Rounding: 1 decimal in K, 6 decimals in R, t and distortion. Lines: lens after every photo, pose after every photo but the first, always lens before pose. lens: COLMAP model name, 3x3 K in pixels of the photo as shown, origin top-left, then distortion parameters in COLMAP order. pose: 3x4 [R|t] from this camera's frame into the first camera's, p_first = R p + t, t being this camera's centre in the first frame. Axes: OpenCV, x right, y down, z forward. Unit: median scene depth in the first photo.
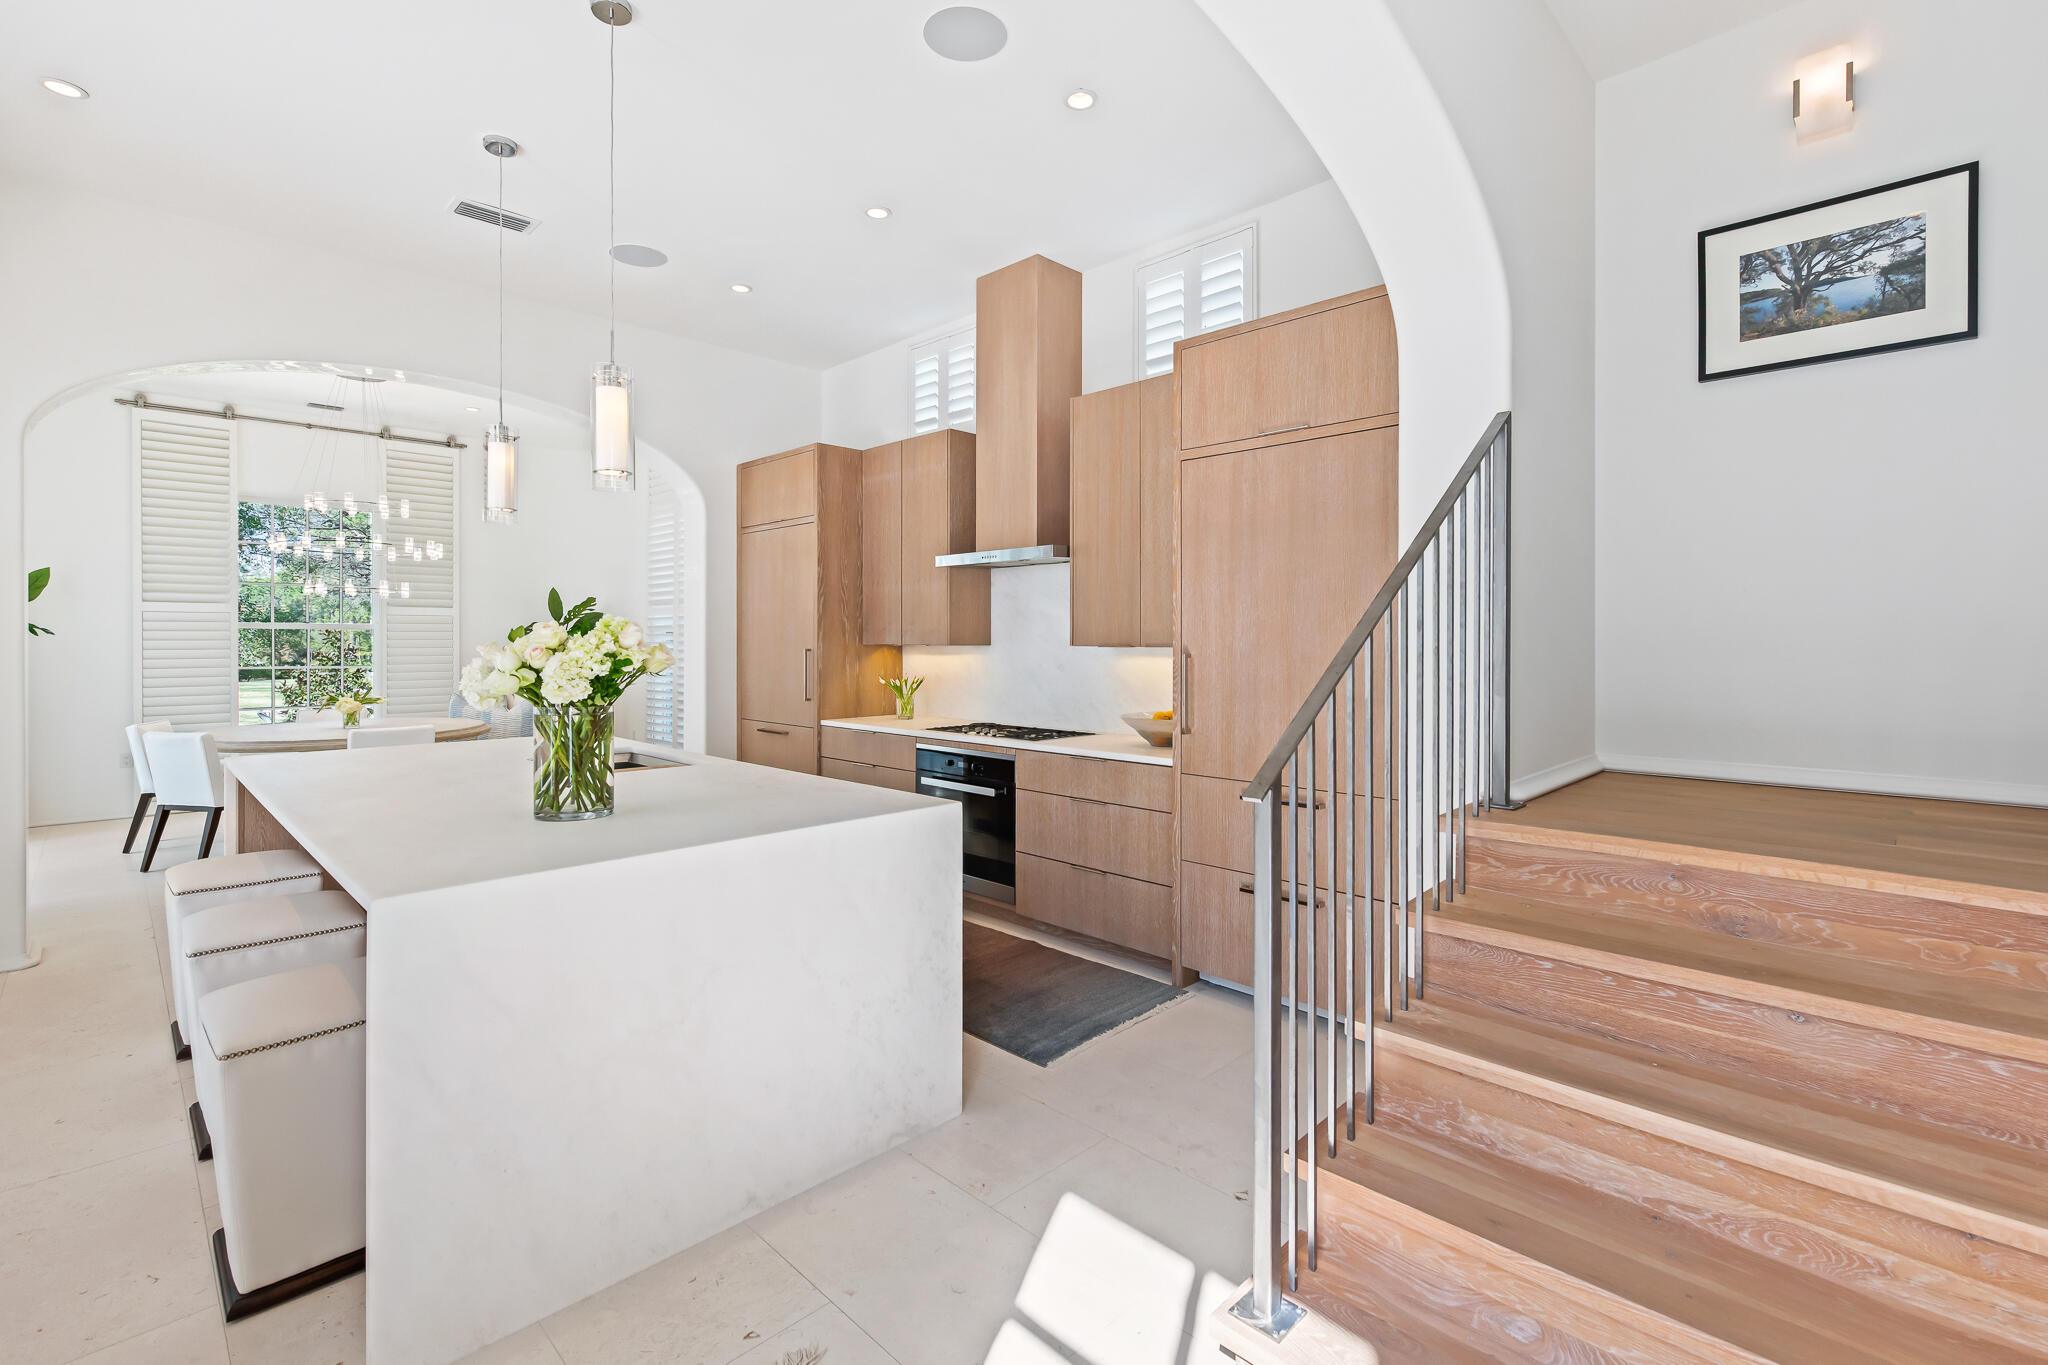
lens RADIAL K [[910.6, 0, 1027.2], [0, 910.6, 644.4], [0, 0, 1]] dist [-0.003274, -0.000267]
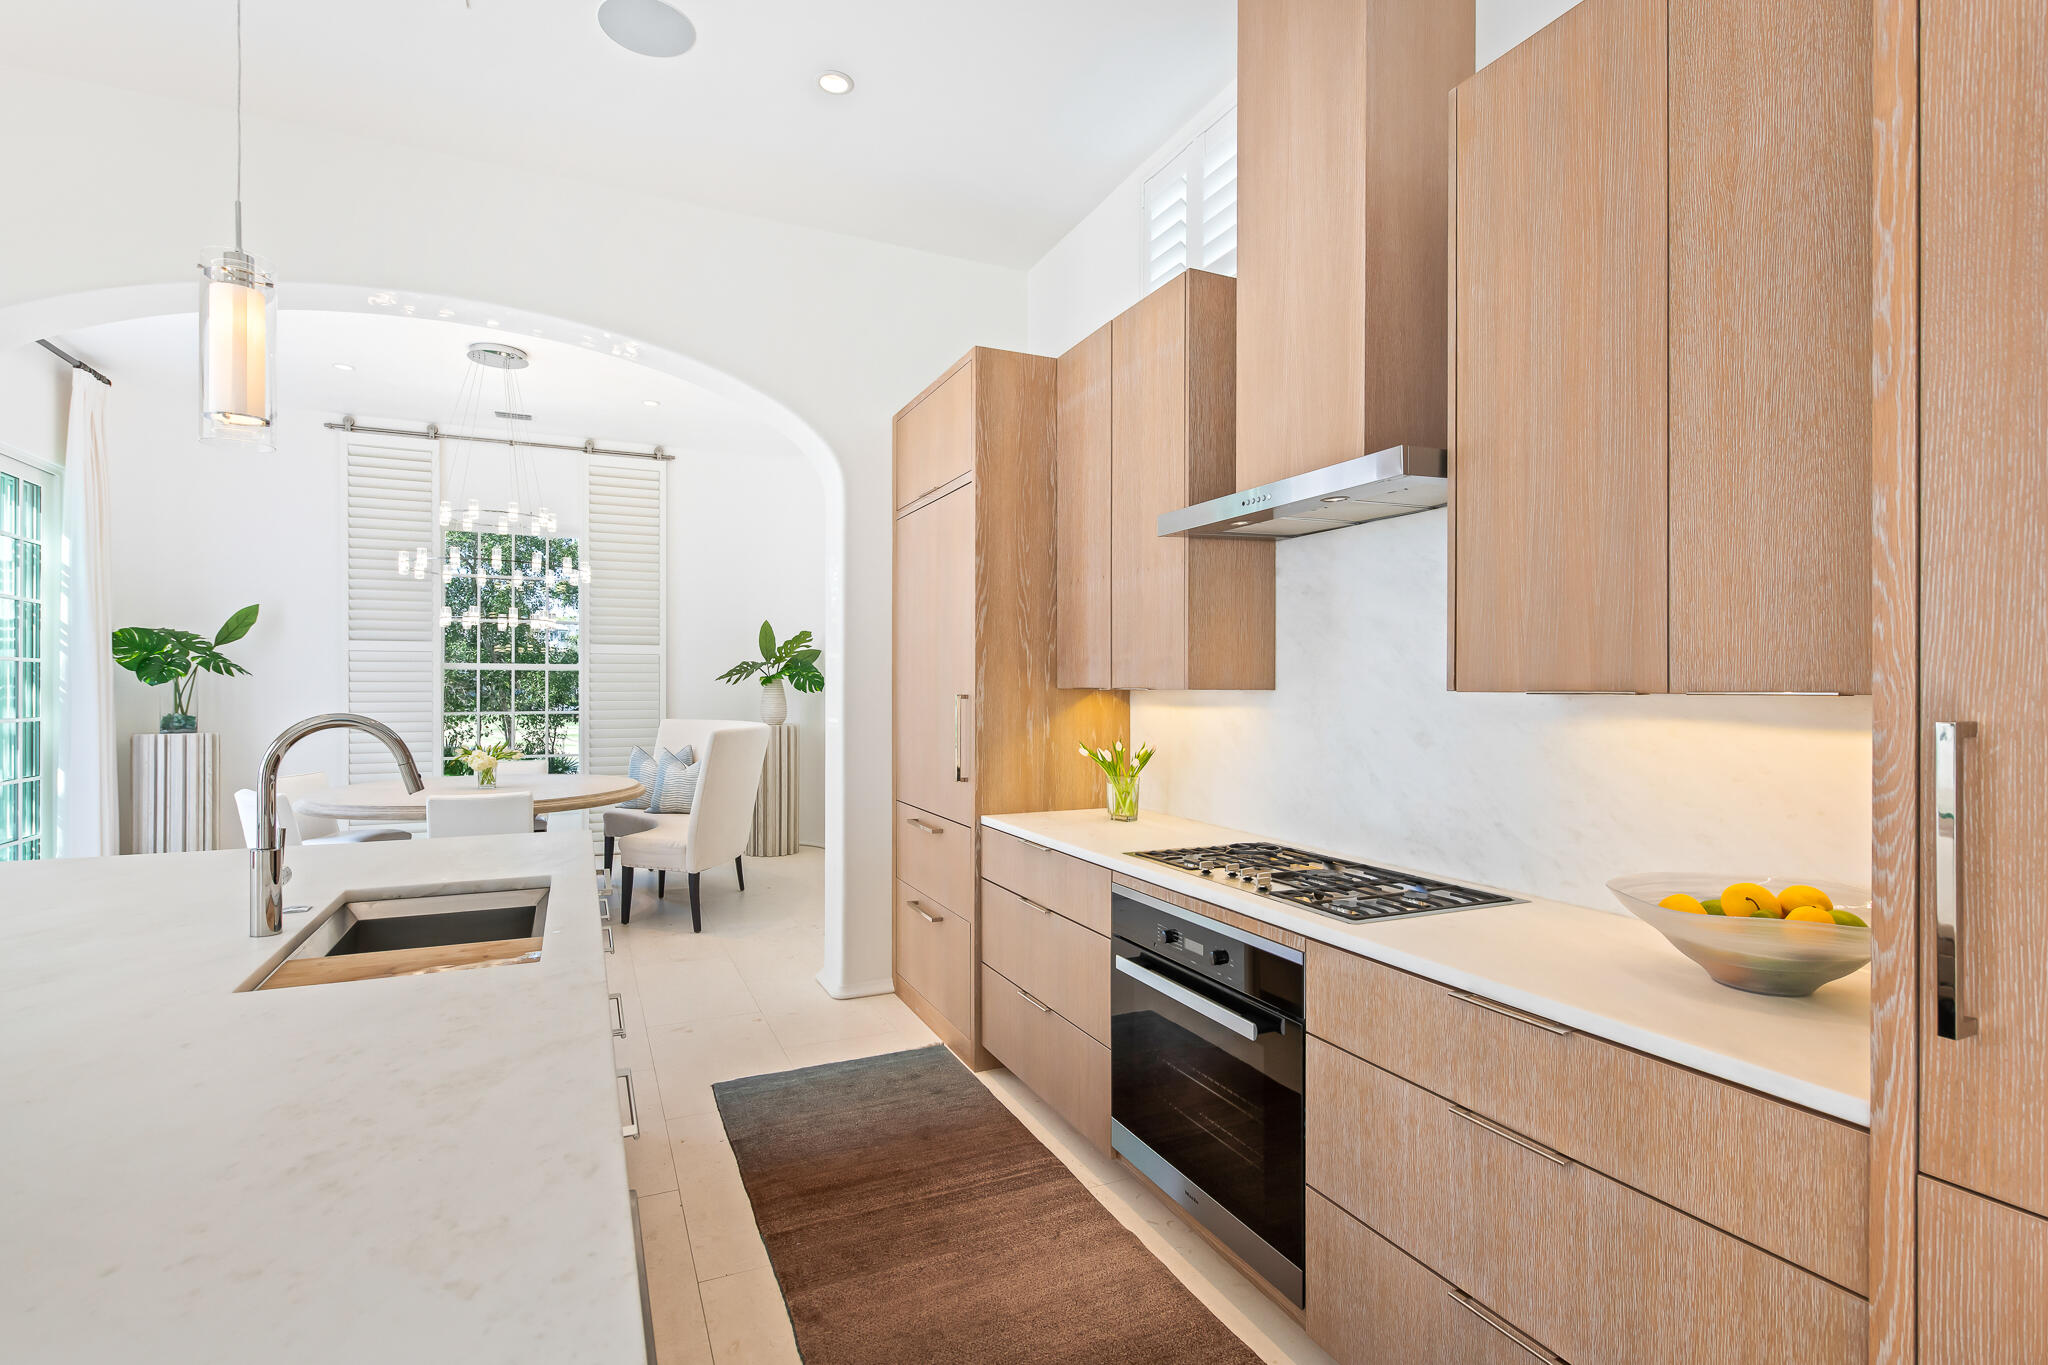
lens RADIAL K [[955.2, 0, 1015.7], [0, 955.2, 685.0], [0, 0, 1]] dist [-0.000450, -0.000507]
pose [[0.934372, 0.001736, -0.356295, 0.014739], [-0.003848, 0.999979, -0.005219, 0.001698], [0.356278, 0.006247, 0.934359, 0.429776]]
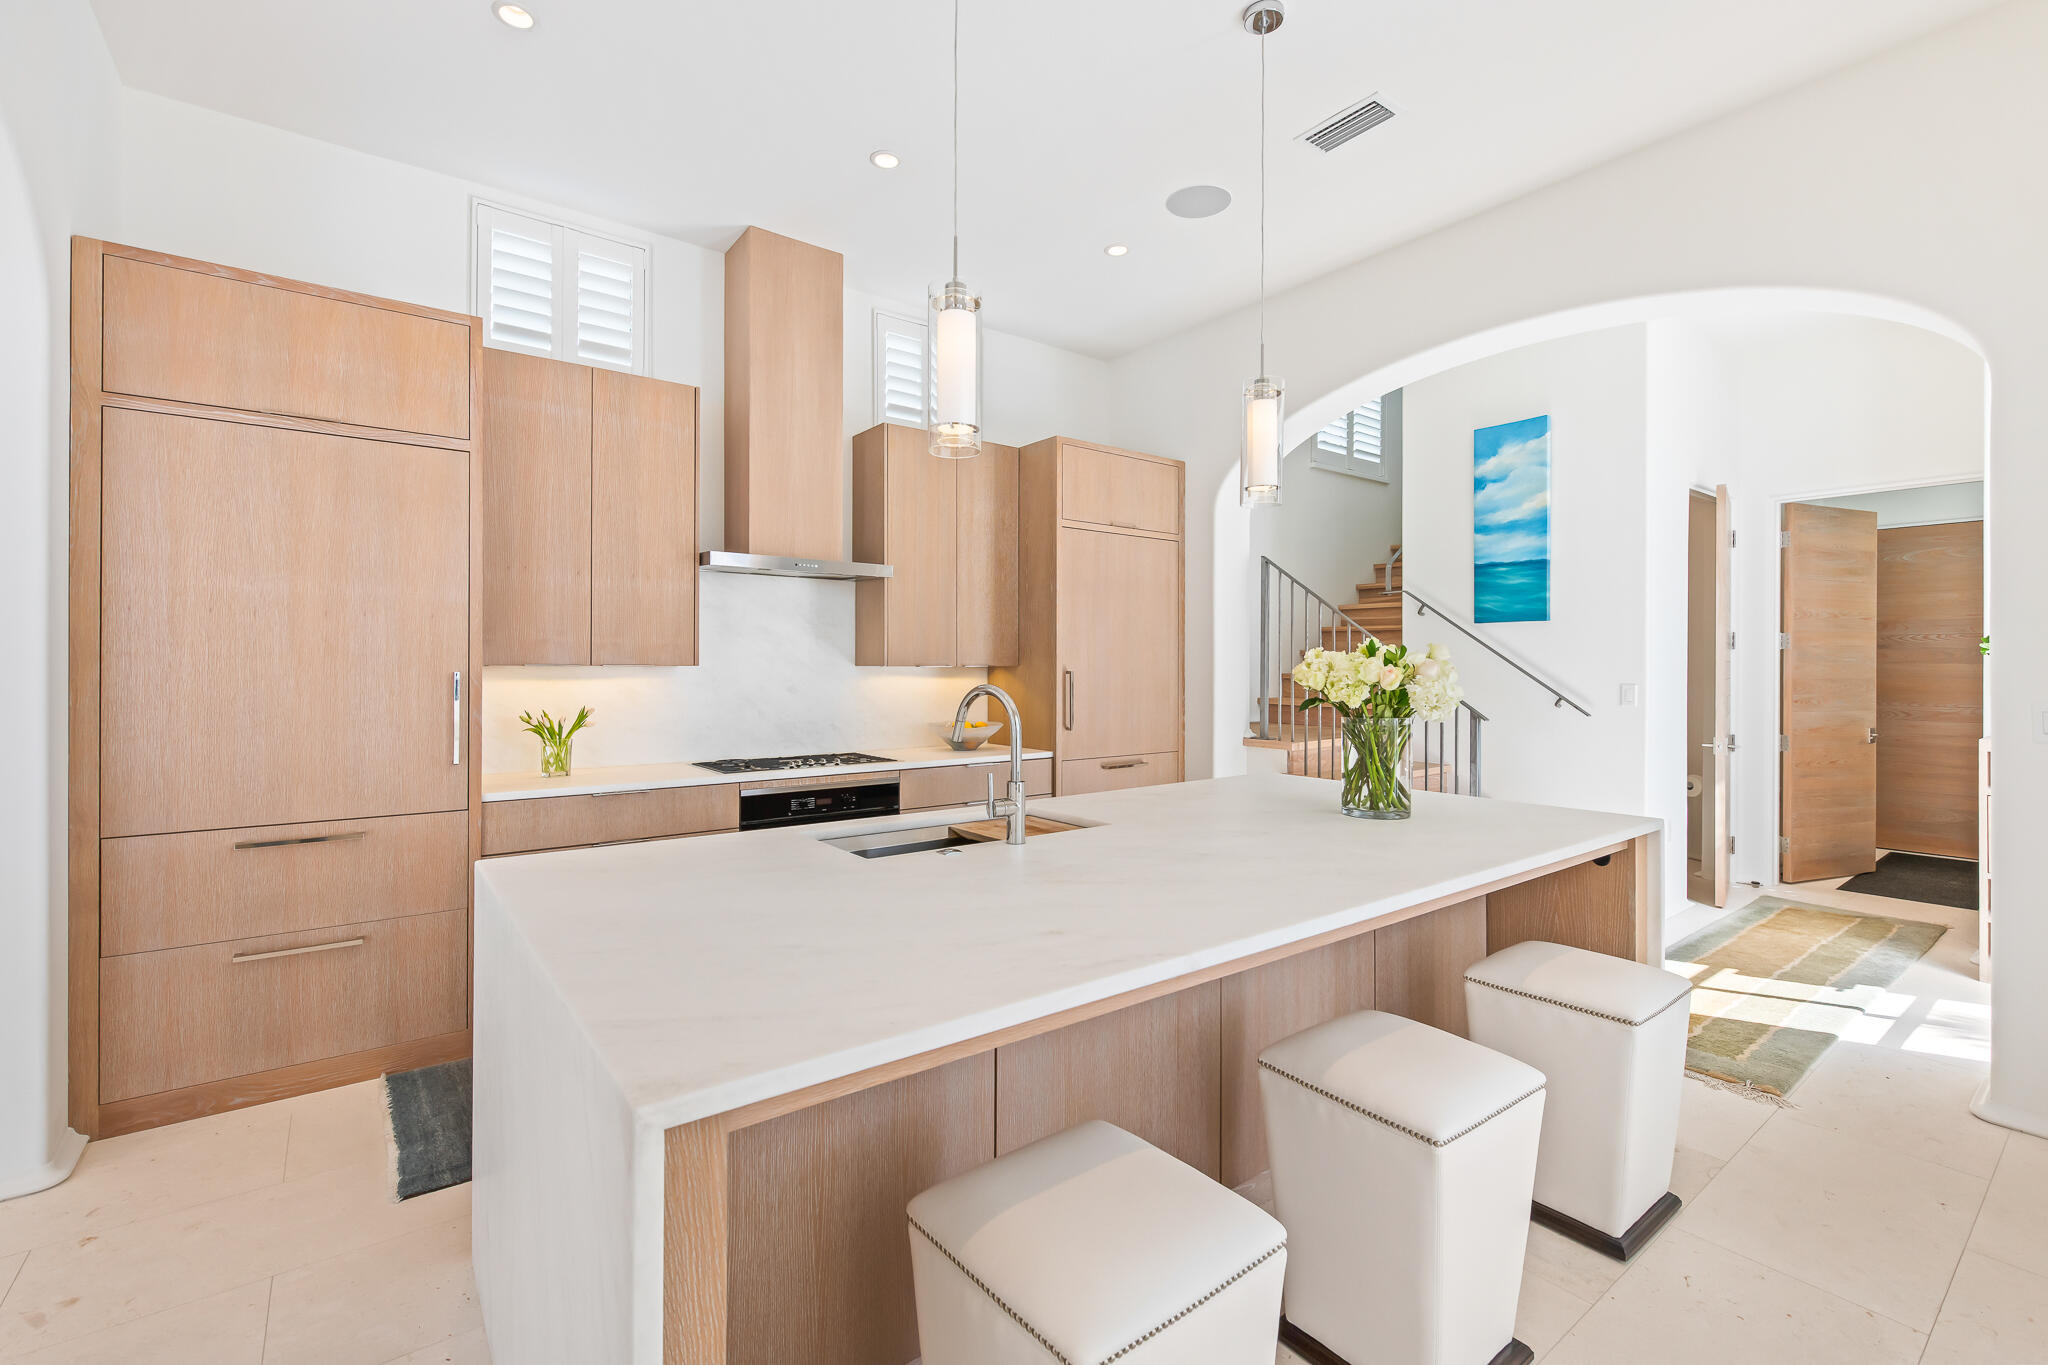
lens RADIAL K [[892.9, 0, 1029.3], [0, 892.9, 663.9], [0, 0, 1]] dist [-0.002922, -0.000227]
pose [[0.139566, 0.003866, 0.990205, -0.745115], [0.001291, 0.999991, -0.004086, 0.002927], [-0.990212, 0.001849, 0.139559, 0.570907]]
